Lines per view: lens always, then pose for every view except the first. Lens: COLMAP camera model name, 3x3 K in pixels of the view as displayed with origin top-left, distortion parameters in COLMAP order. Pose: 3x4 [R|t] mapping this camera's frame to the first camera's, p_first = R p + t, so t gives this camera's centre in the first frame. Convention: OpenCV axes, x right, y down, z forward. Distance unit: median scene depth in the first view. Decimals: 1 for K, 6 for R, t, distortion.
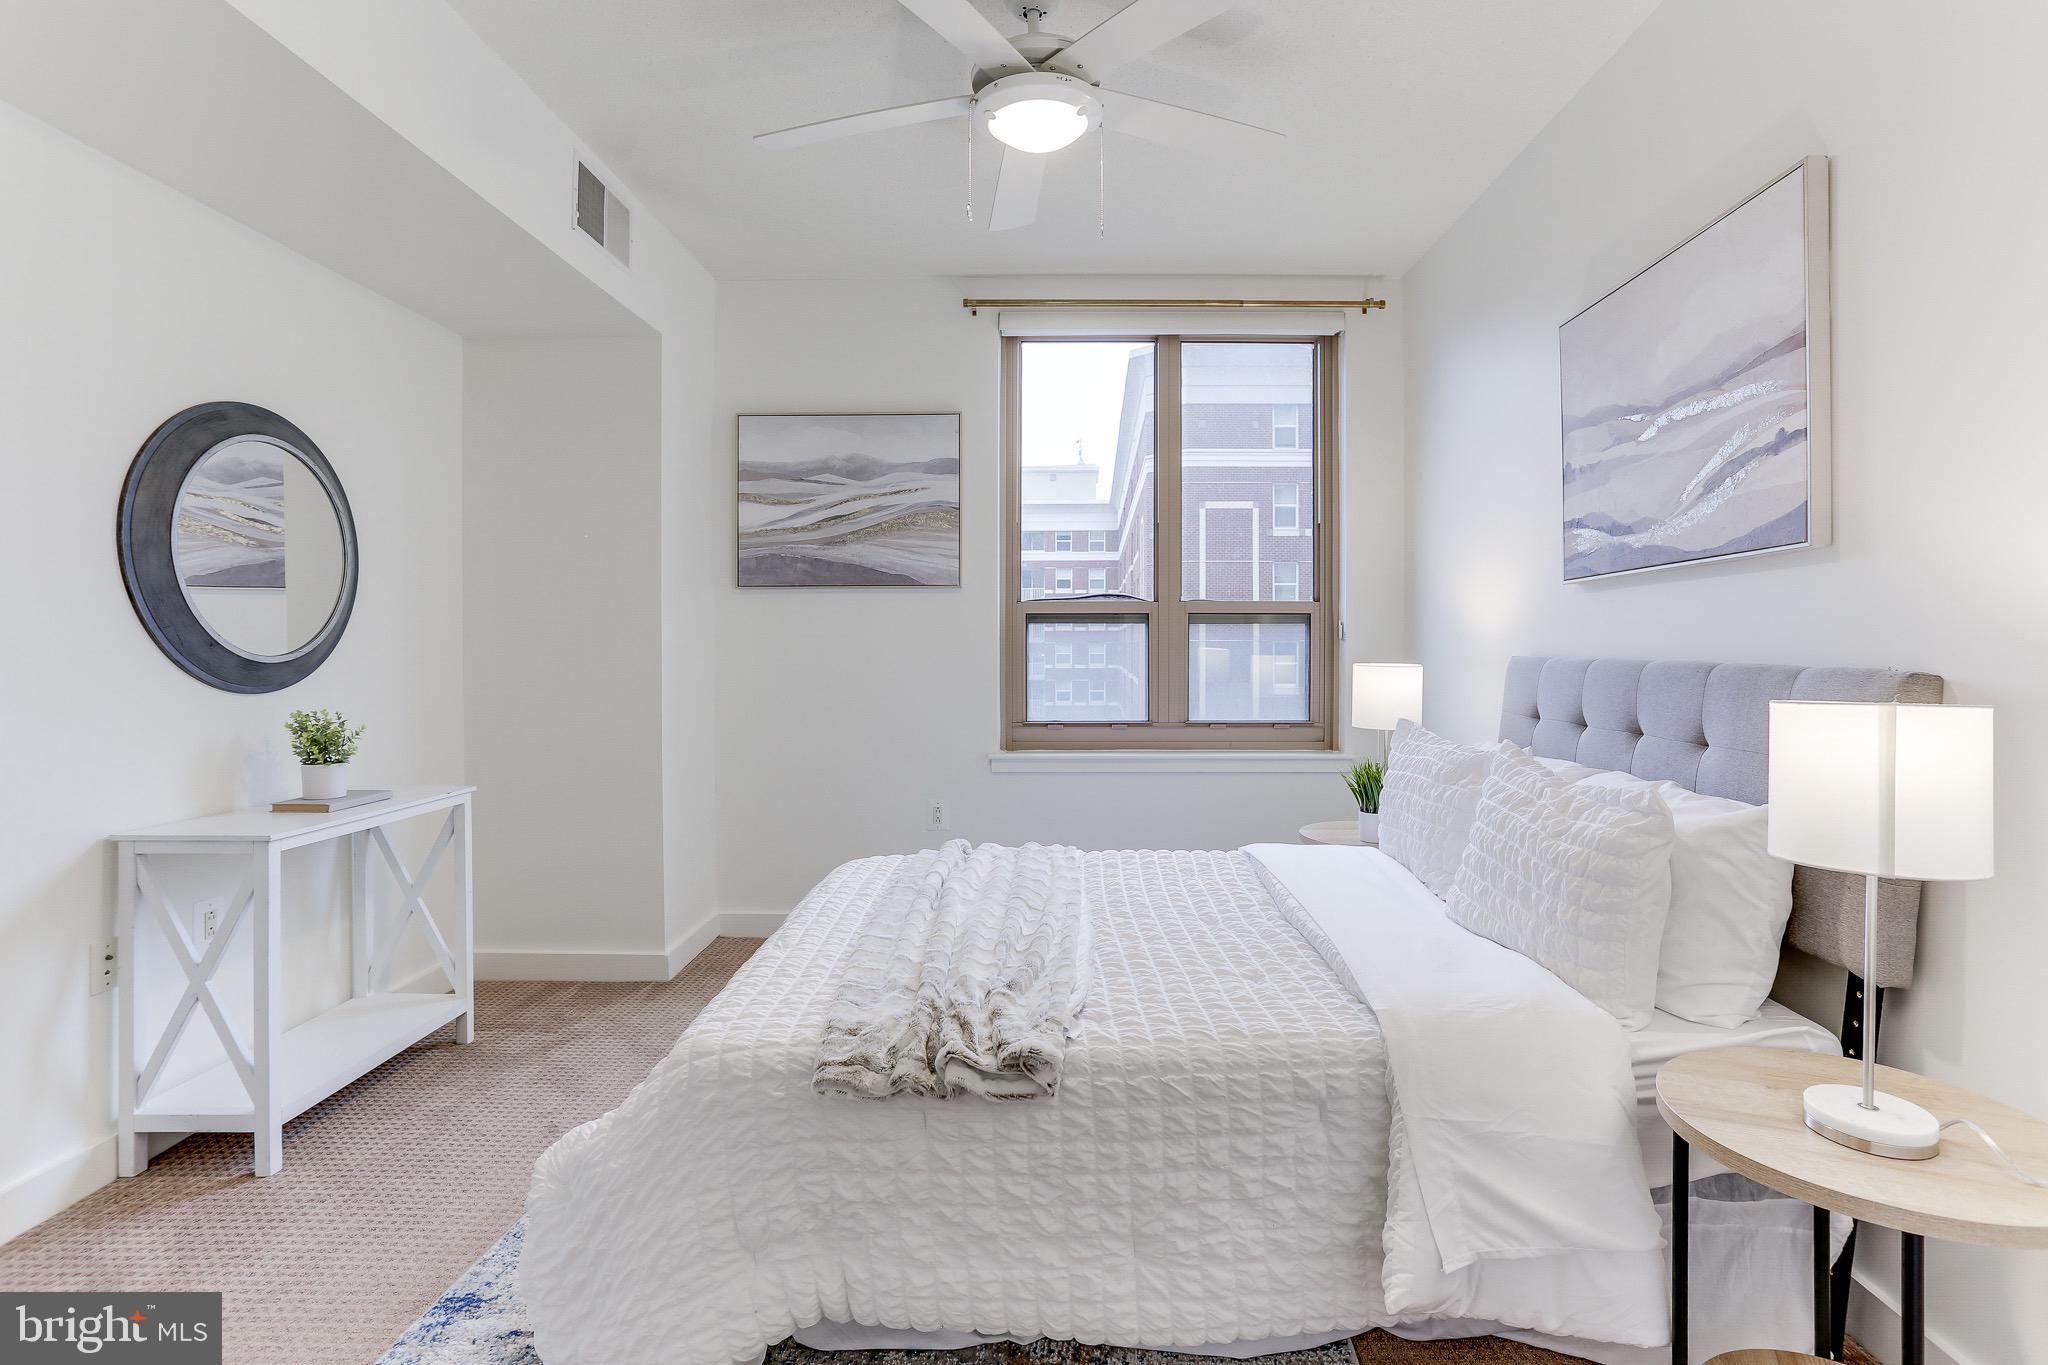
lens RADIAL K [[998.3, 0, 1056.5], [0, 998.3, 657.3], [0, 0, 1]] dist [-0.054933, 0.029533]
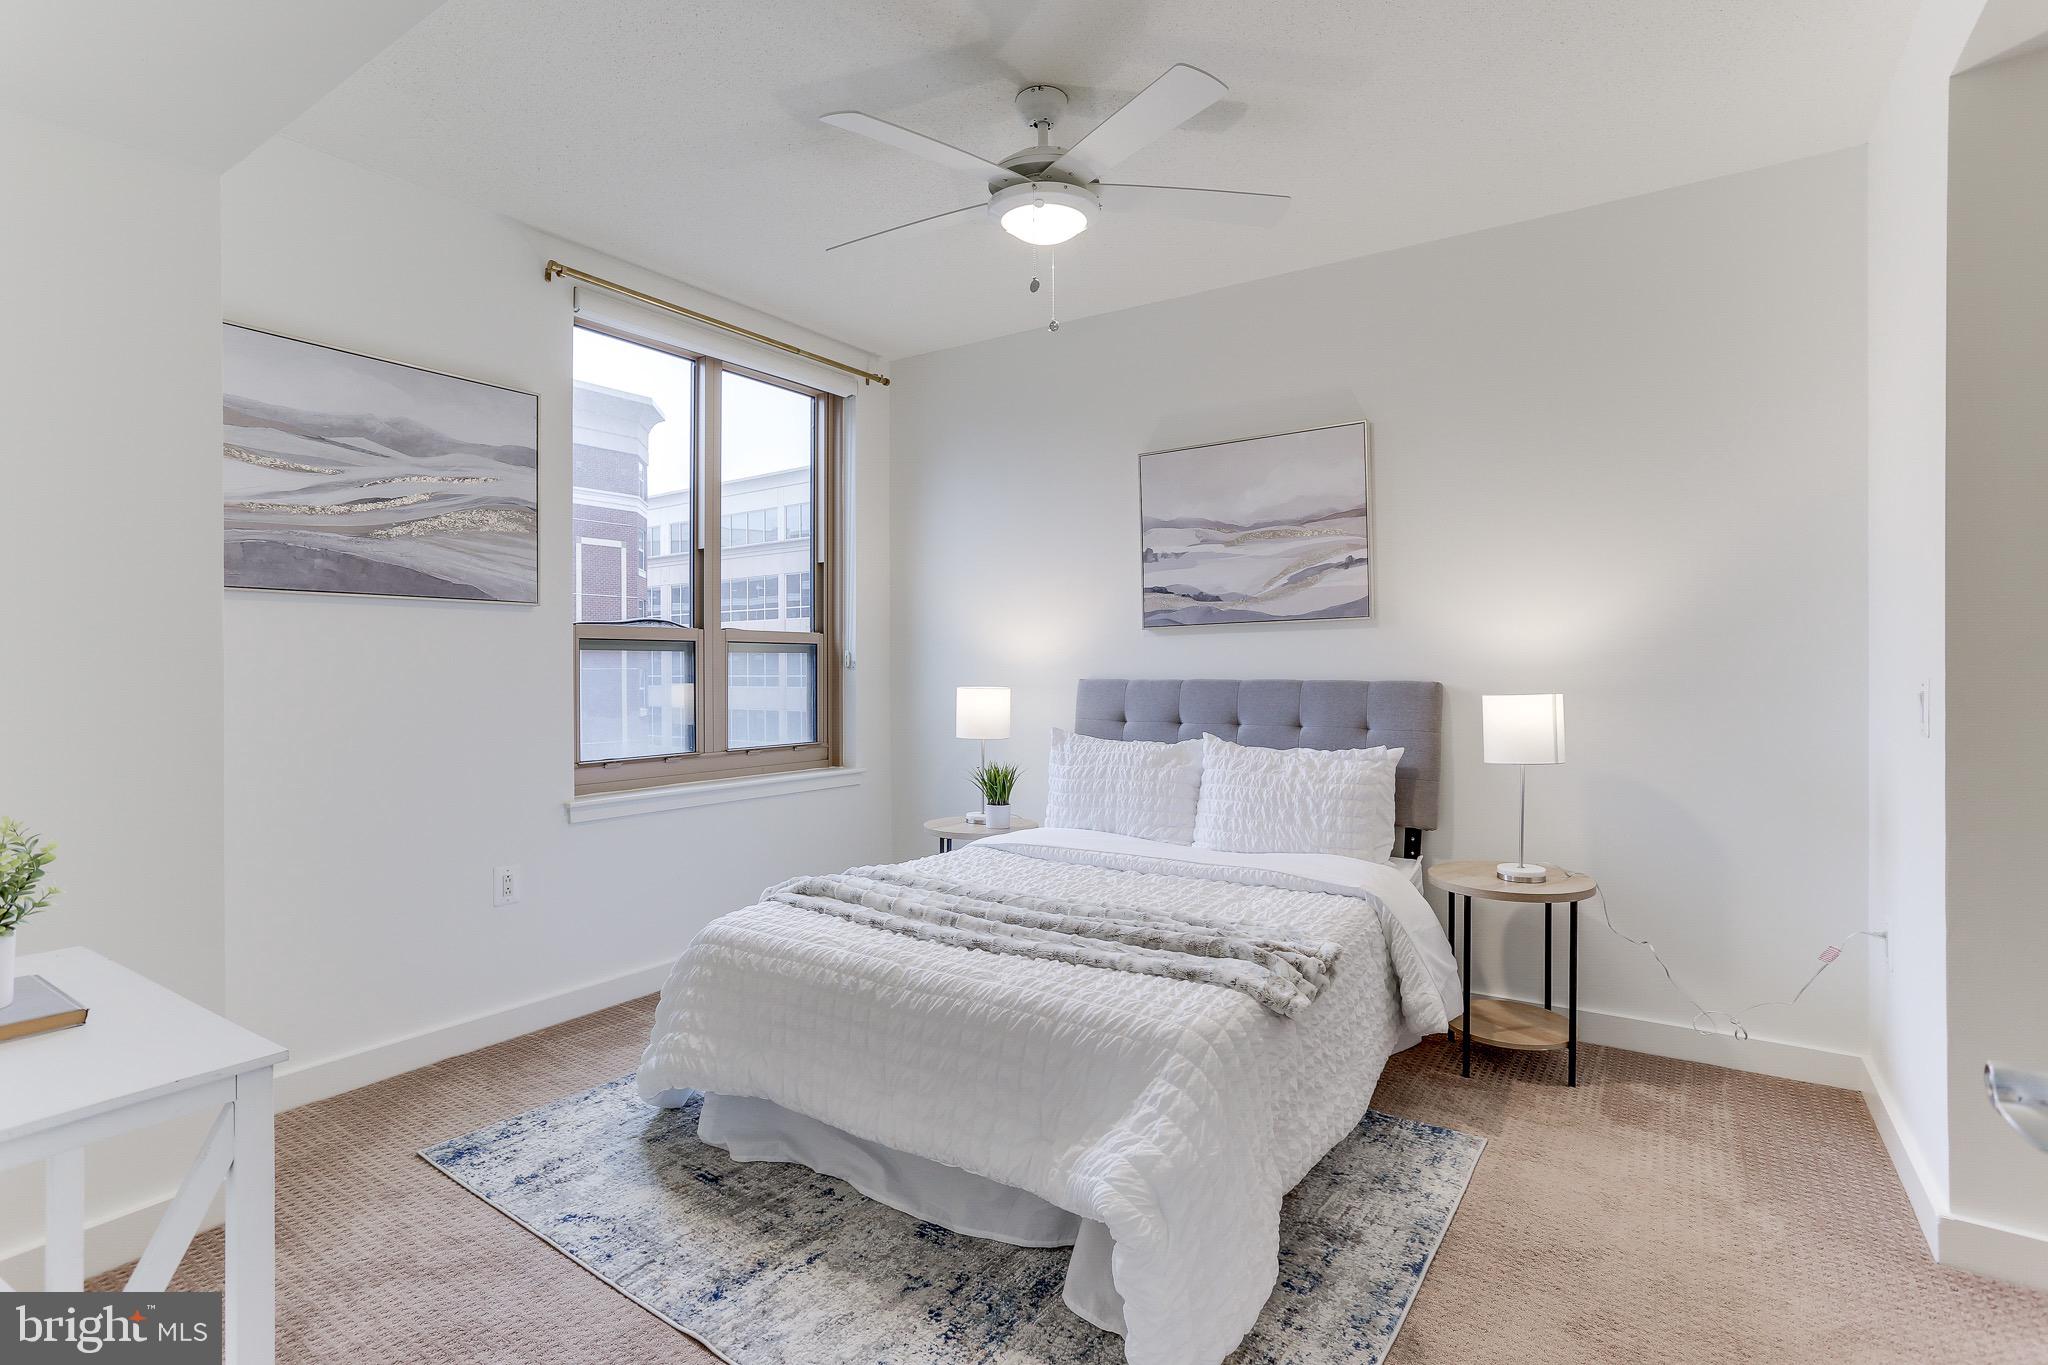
lens RADIAL K [[996.2, 0, 1024.0], [0, 996.2, 682.5], [0, 0, 1]] dist [-0.060649, 0.036119]
pose [[0.558144, -0.012646, 0.829648, -0.550287], [0.015159, 0.999872, 0.005042, -0.003724], [-0.829606, 0.009762, 0.558264, 0.209036]]
